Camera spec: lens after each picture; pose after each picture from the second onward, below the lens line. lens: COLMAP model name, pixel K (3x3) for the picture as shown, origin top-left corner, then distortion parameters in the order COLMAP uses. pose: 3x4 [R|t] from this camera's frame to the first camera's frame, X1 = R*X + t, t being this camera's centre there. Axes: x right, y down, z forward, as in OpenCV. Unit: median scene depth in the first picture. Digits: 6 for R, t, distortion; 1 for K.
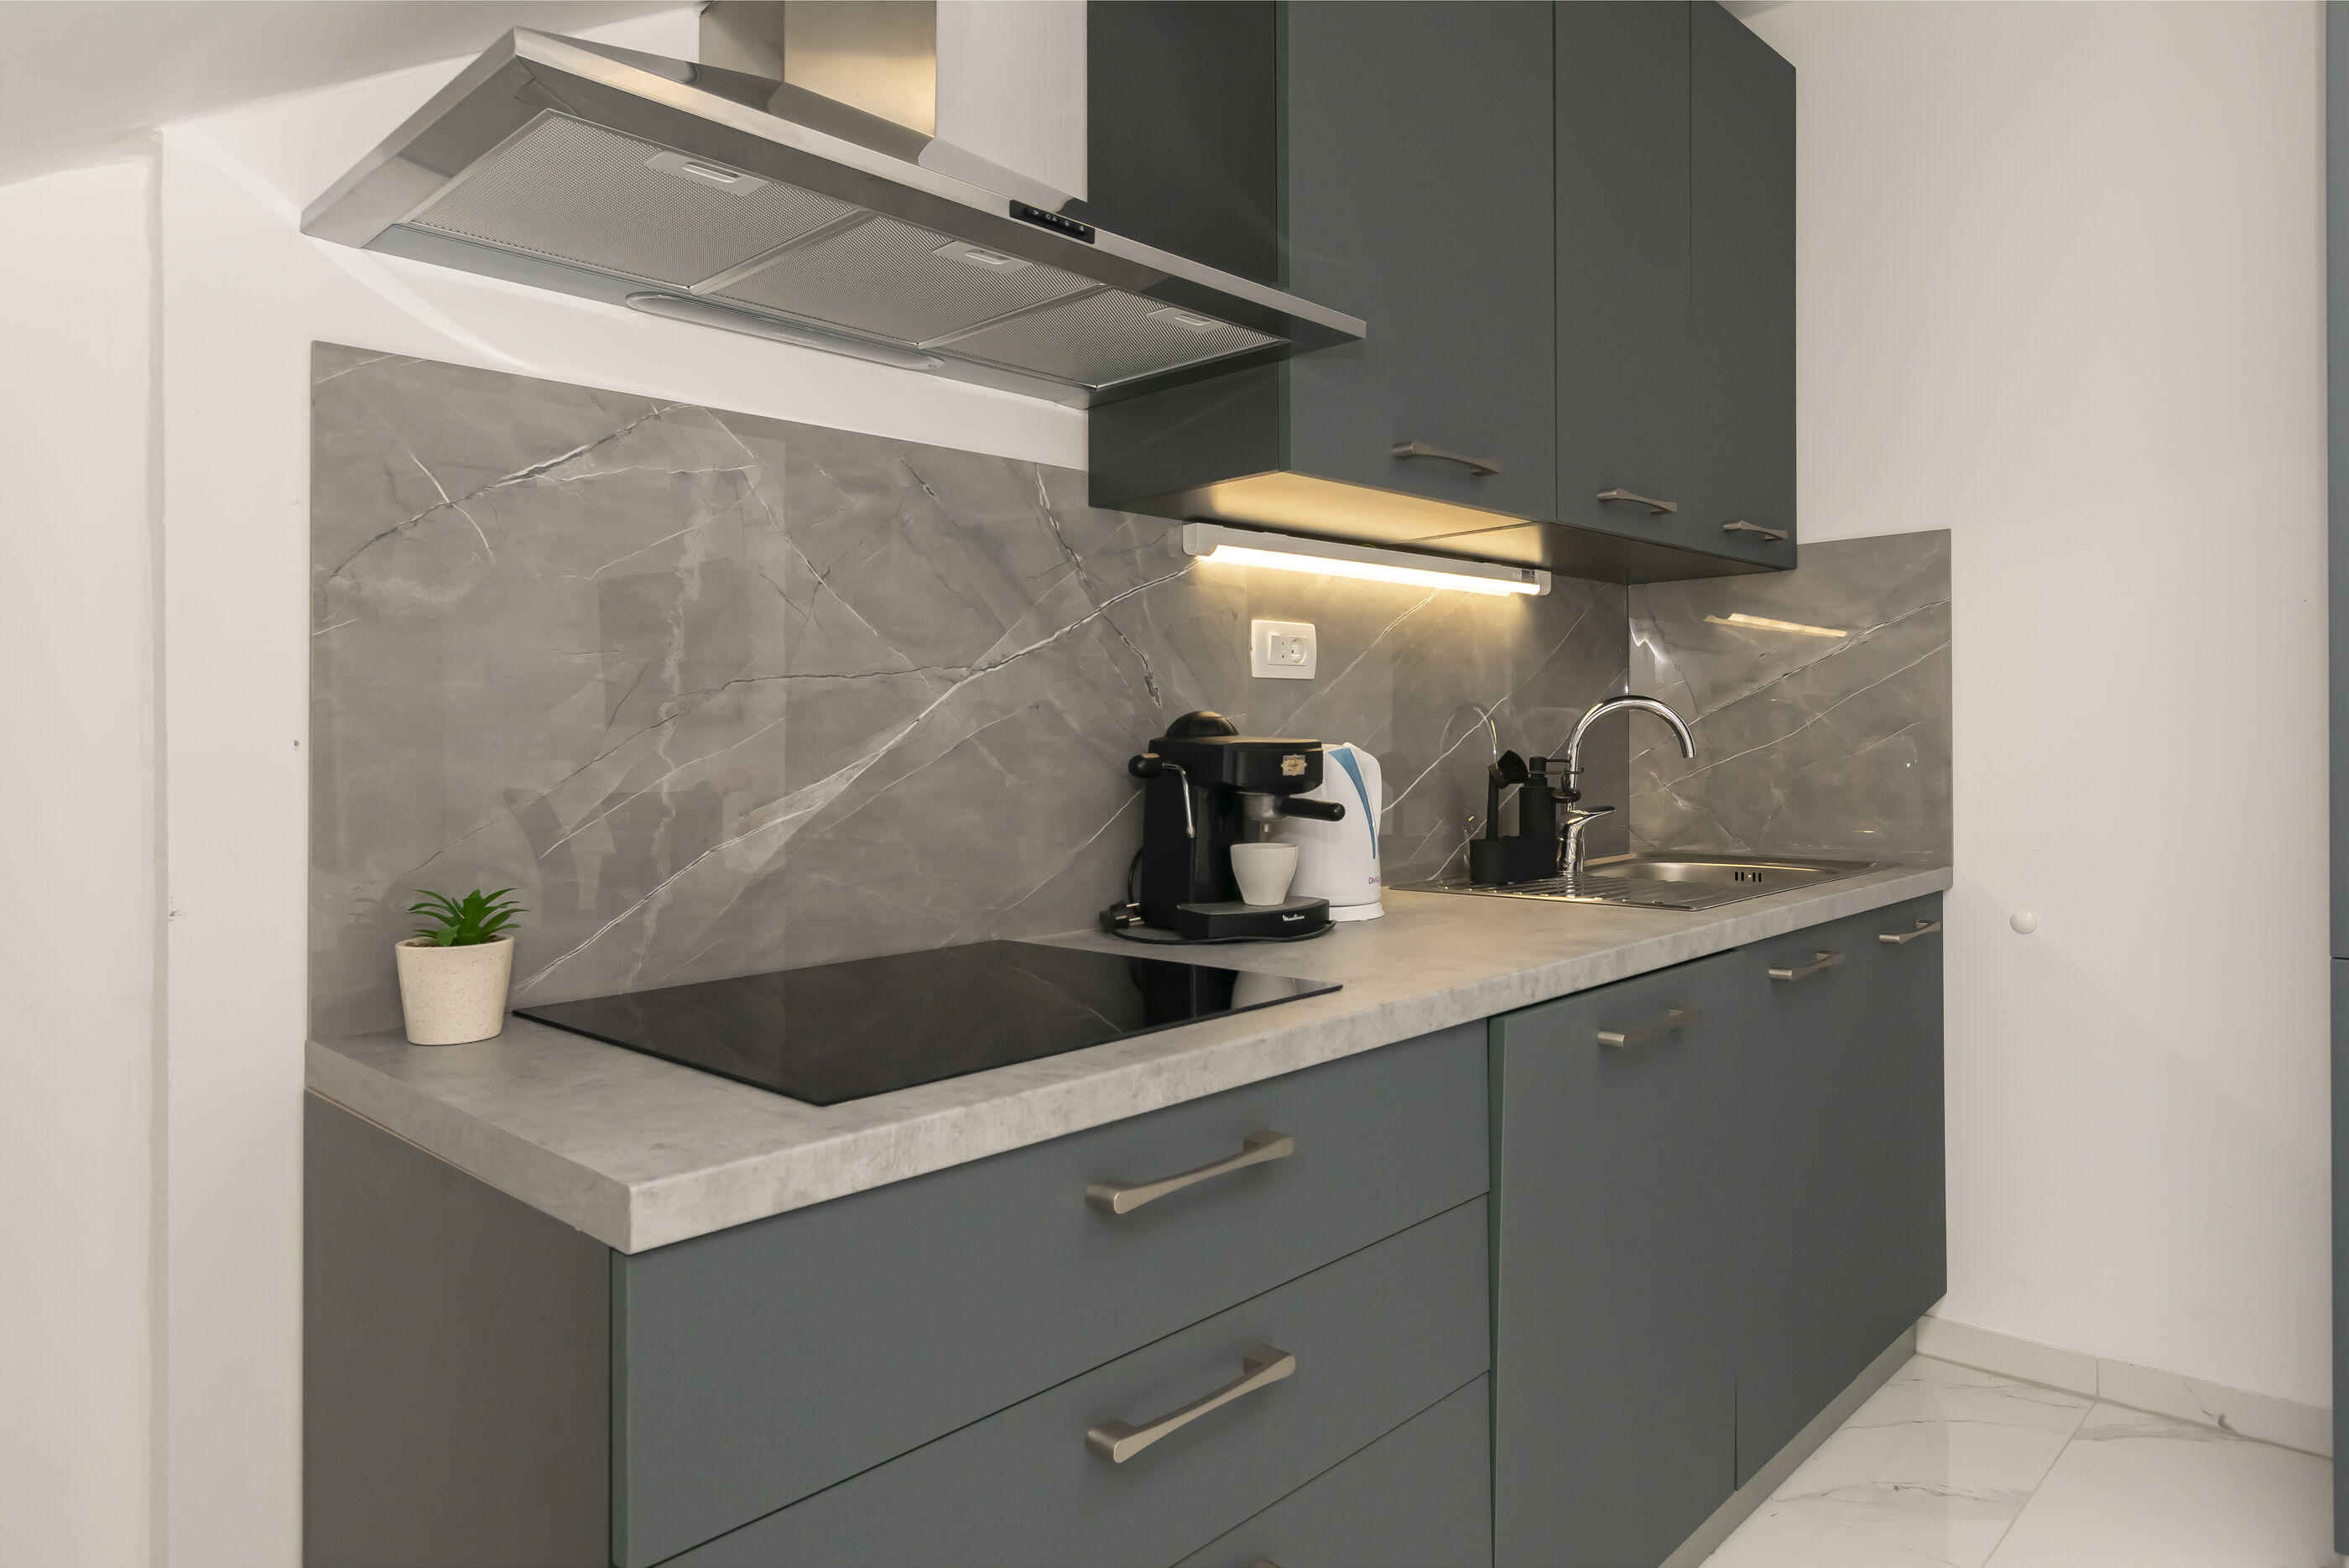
lens RADIAL K [[1444.4, 0, 1203.3], [0, 1444.4, 729.2], [0, 0, 1]] dist [-0.008524, 0.007861]
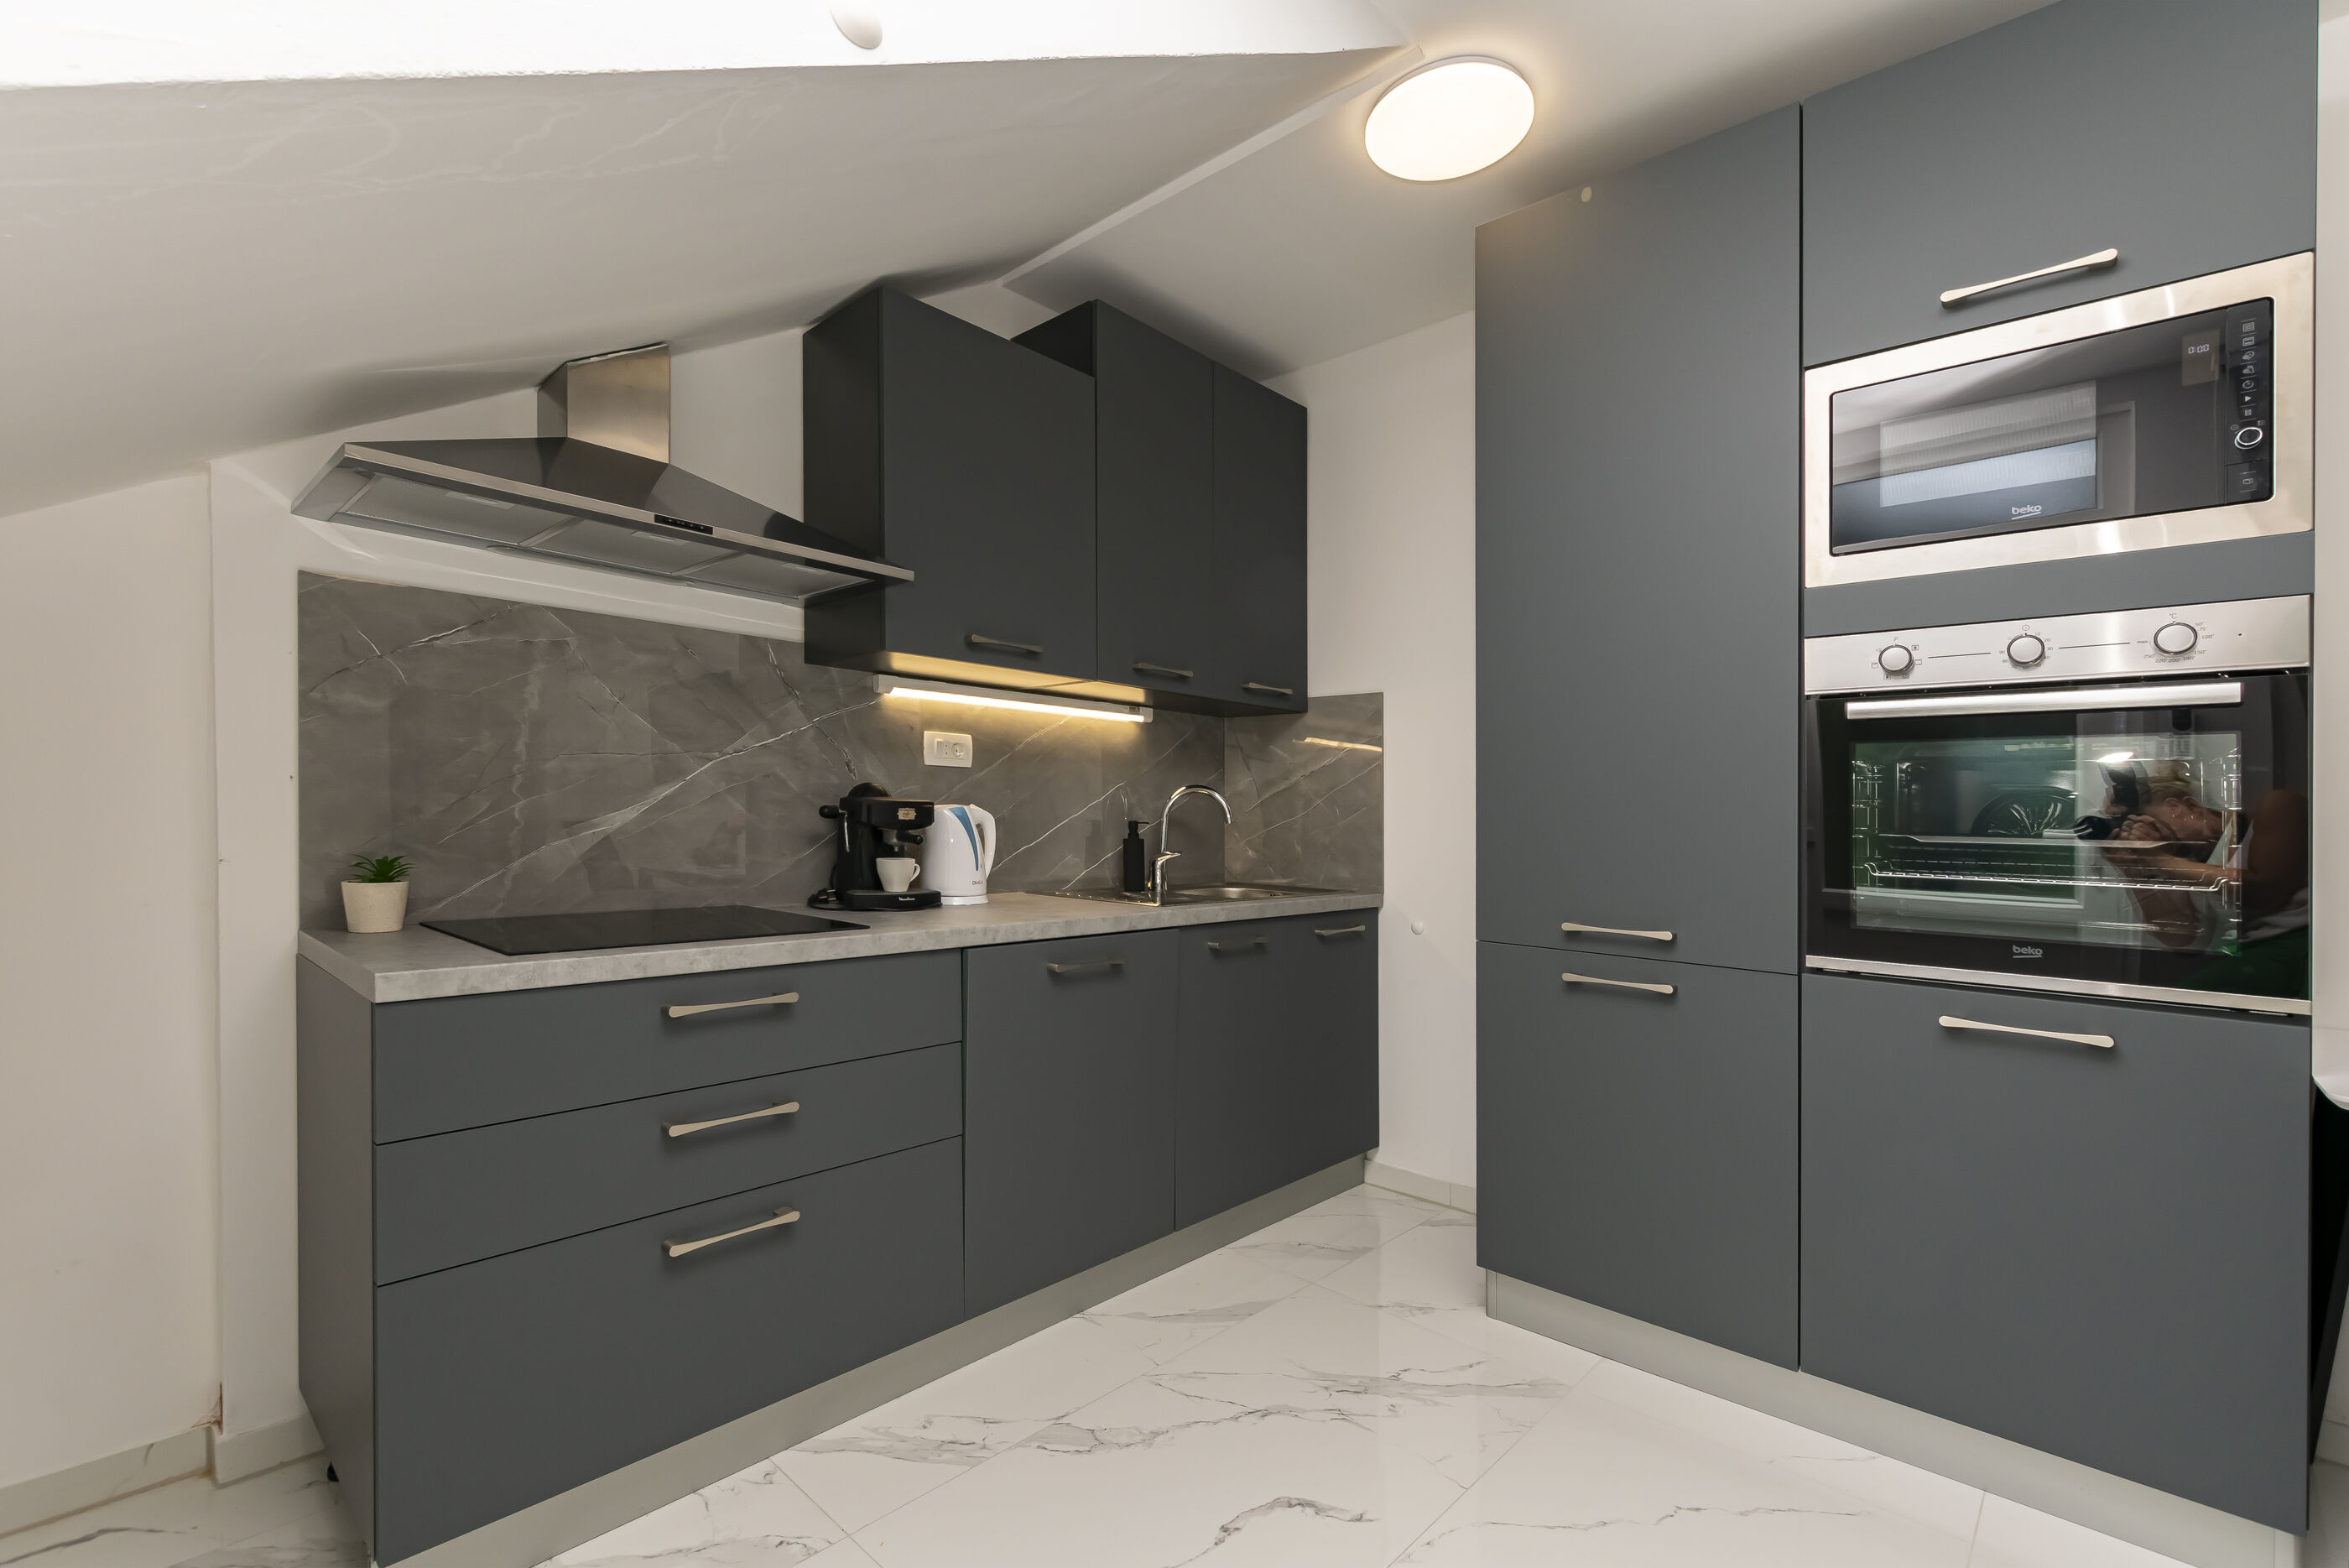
lens RADIAL K [[1038.2, 0, 1183.5], [0, 1038.2, 853.6], [0, 0, 1]] dist [0.002358, -0.002125]
pose [[0.999143, 0.036339, 0.019807, 0.370166], [-0.037204, 0.998284, 0.045219, 0.003010], [-0.018130, -0.045917, 0.998781, -0.288230]]
